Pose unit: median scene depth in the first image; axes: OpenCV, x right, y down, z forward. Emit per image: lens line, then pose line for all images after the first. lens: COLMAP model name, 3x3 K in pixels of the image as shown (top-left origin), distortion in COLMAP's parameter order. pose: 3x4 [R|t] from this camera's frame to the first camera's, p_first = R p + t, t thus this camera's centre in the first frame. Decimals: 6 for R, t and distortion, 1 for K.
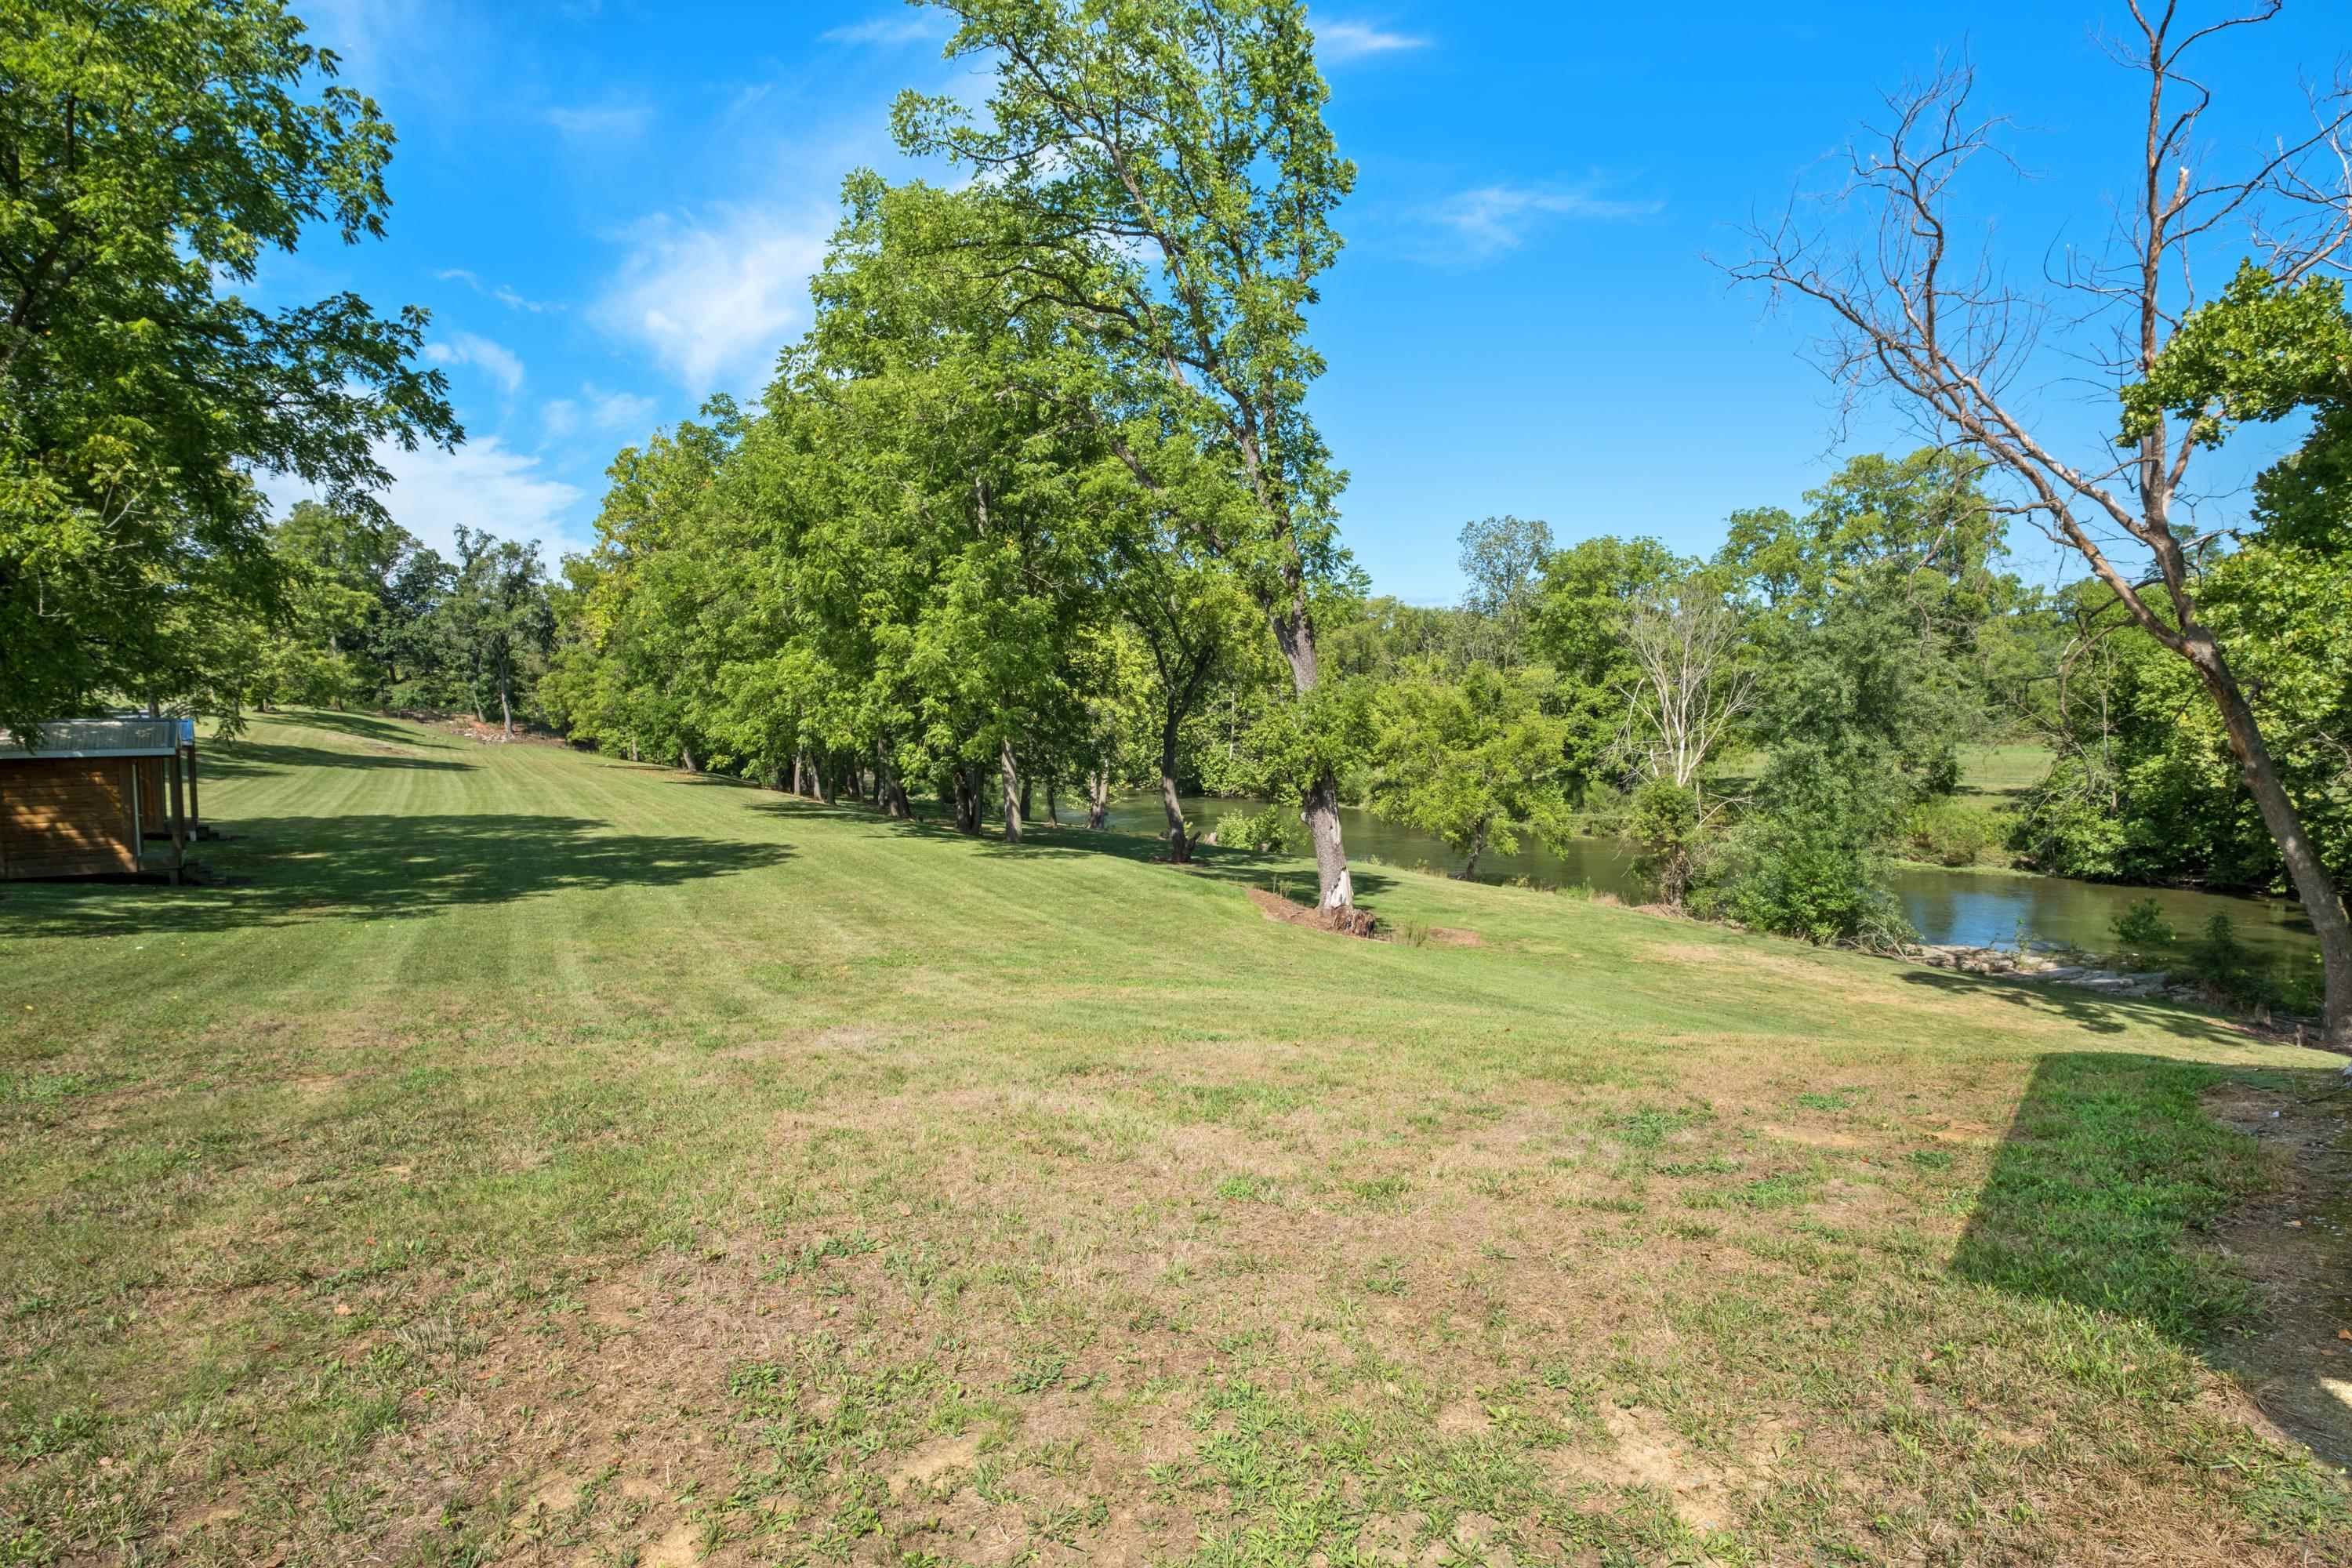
lens RADIAL K [[1231.2, 0, 1176.0], [0, 1231.2, 784.0], [0, 0, 1]] dist [-0.003580, -0.000683]
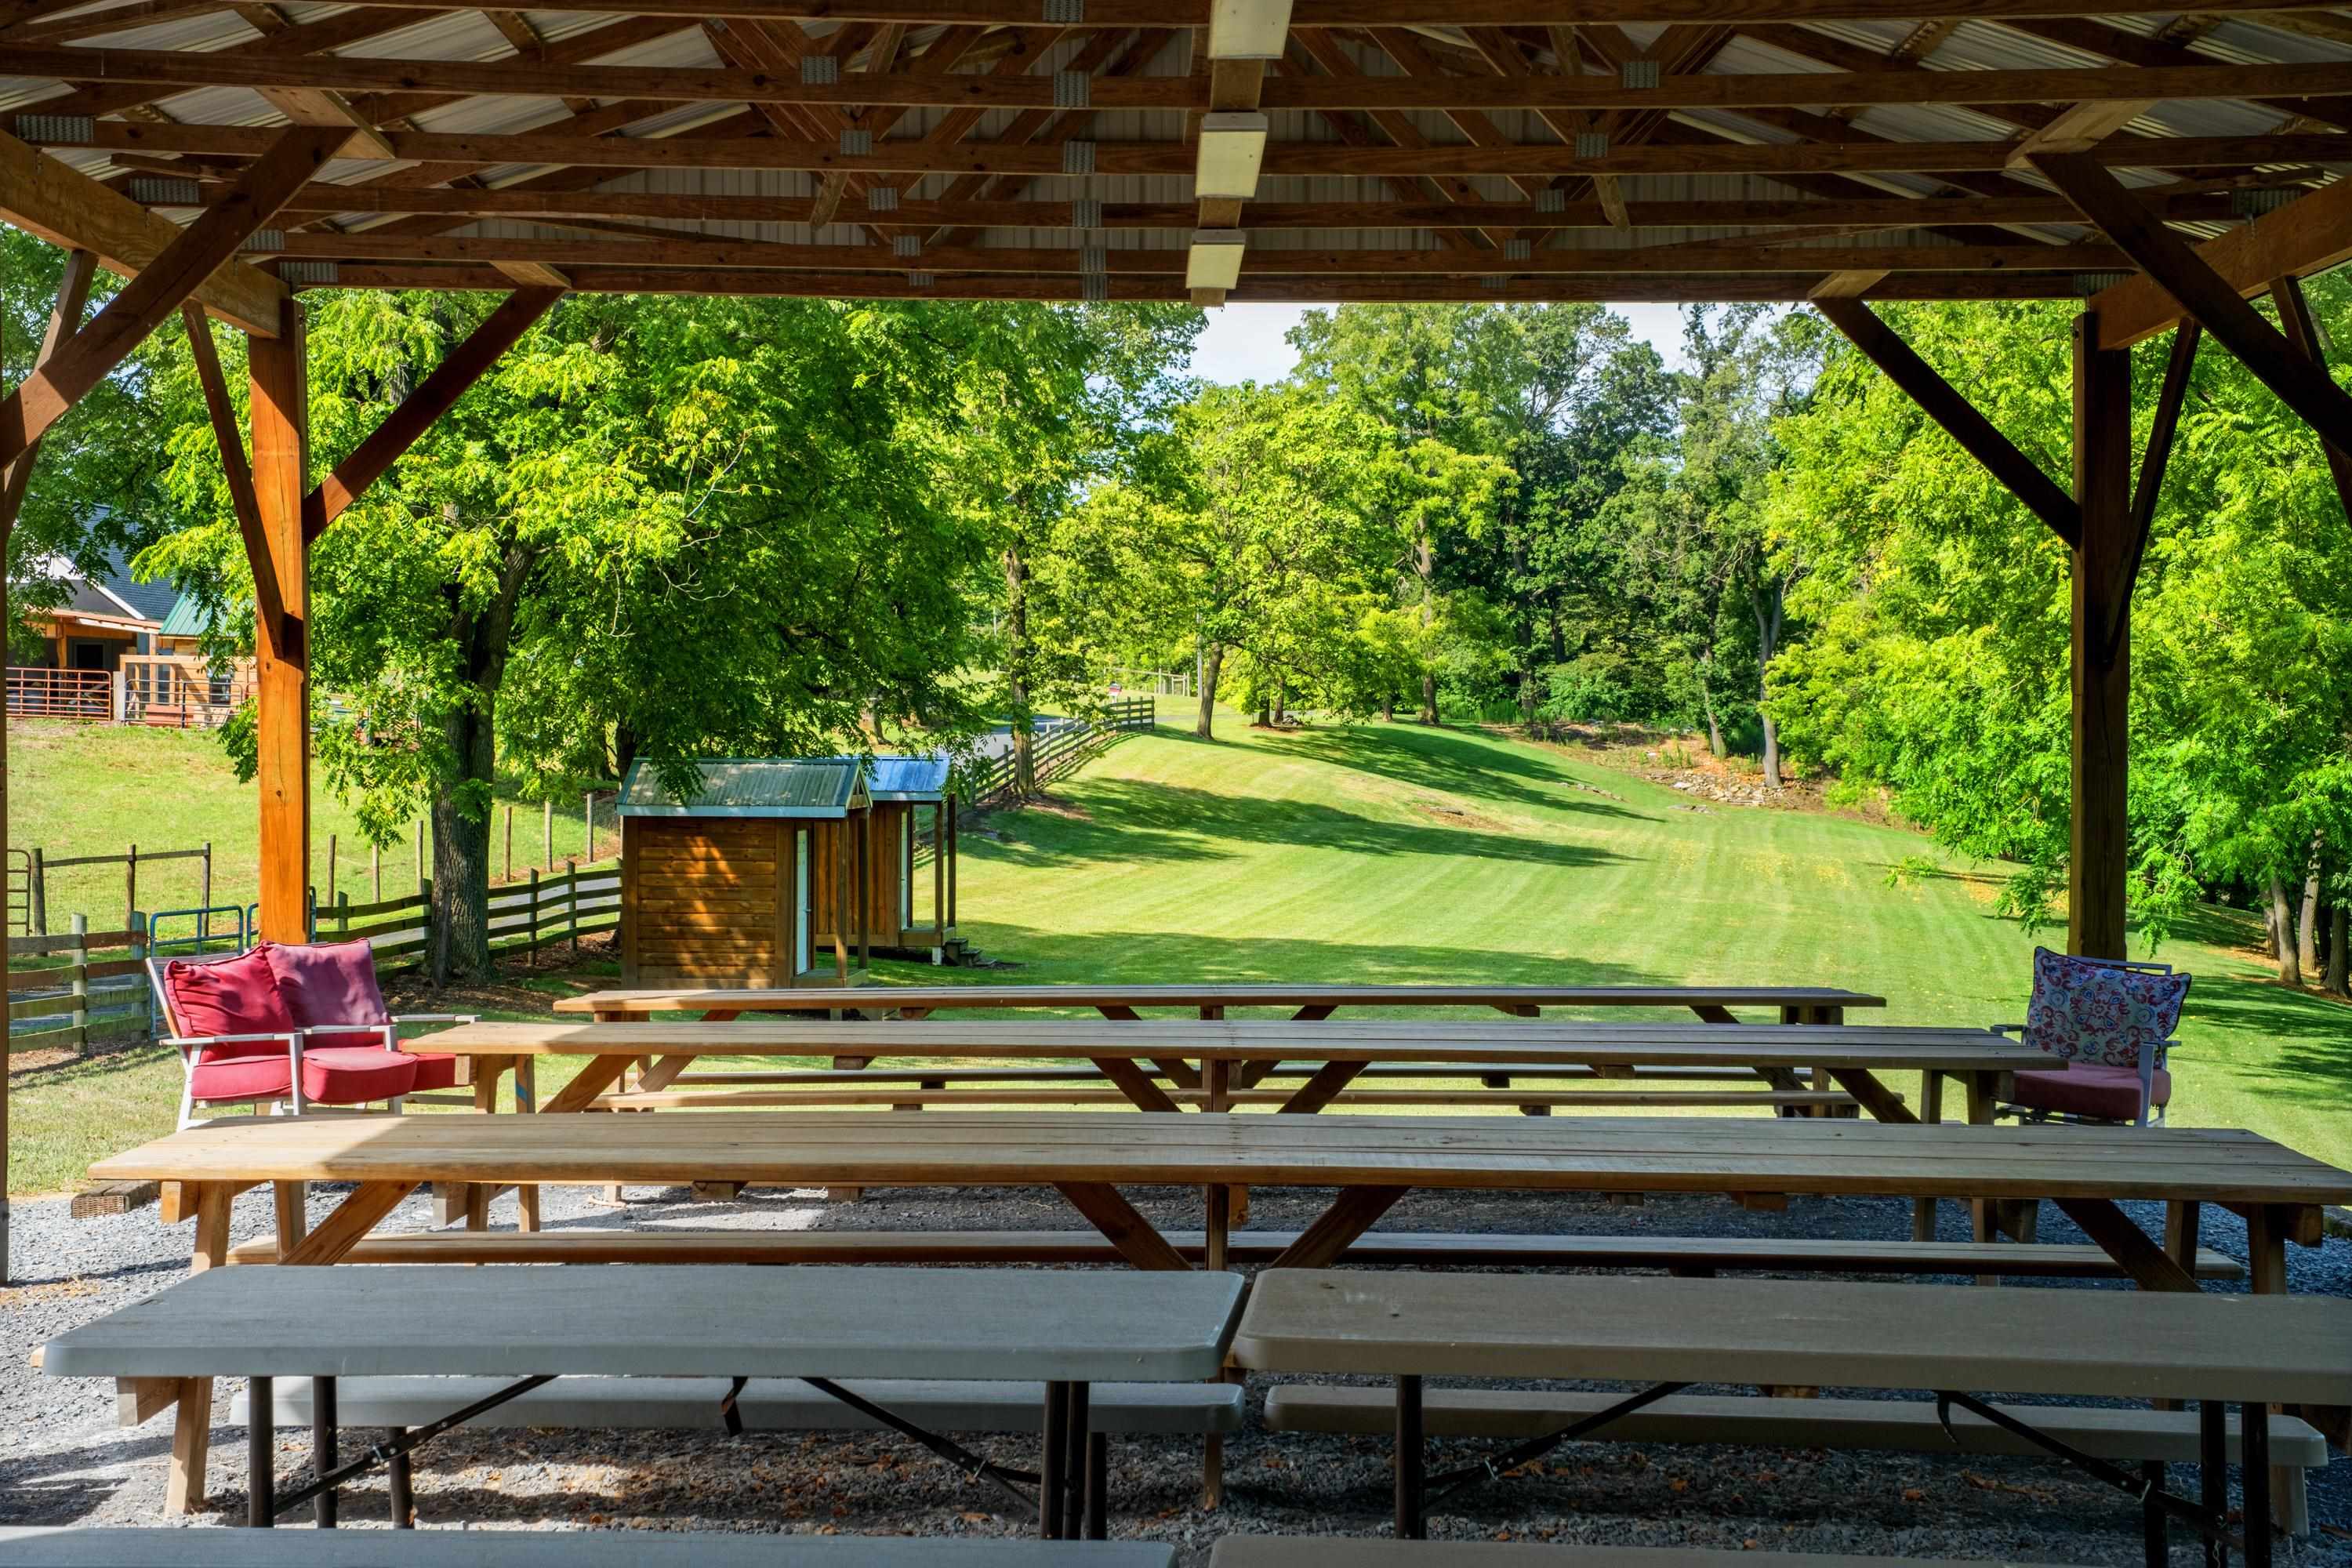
lens RADIAL K [[3666.5, 0, 1176.0], [0, 3666.5, 784.0], [0, 0, 1]] dist [0.166210, -0.016821]
pose [[0.763105, 0.023177, -0.645859, 0.099985], [-0.051426, 0.998366, -0.024934, -0.000314], [0.644226, 0.052241, 0.763049, -0.064242]]
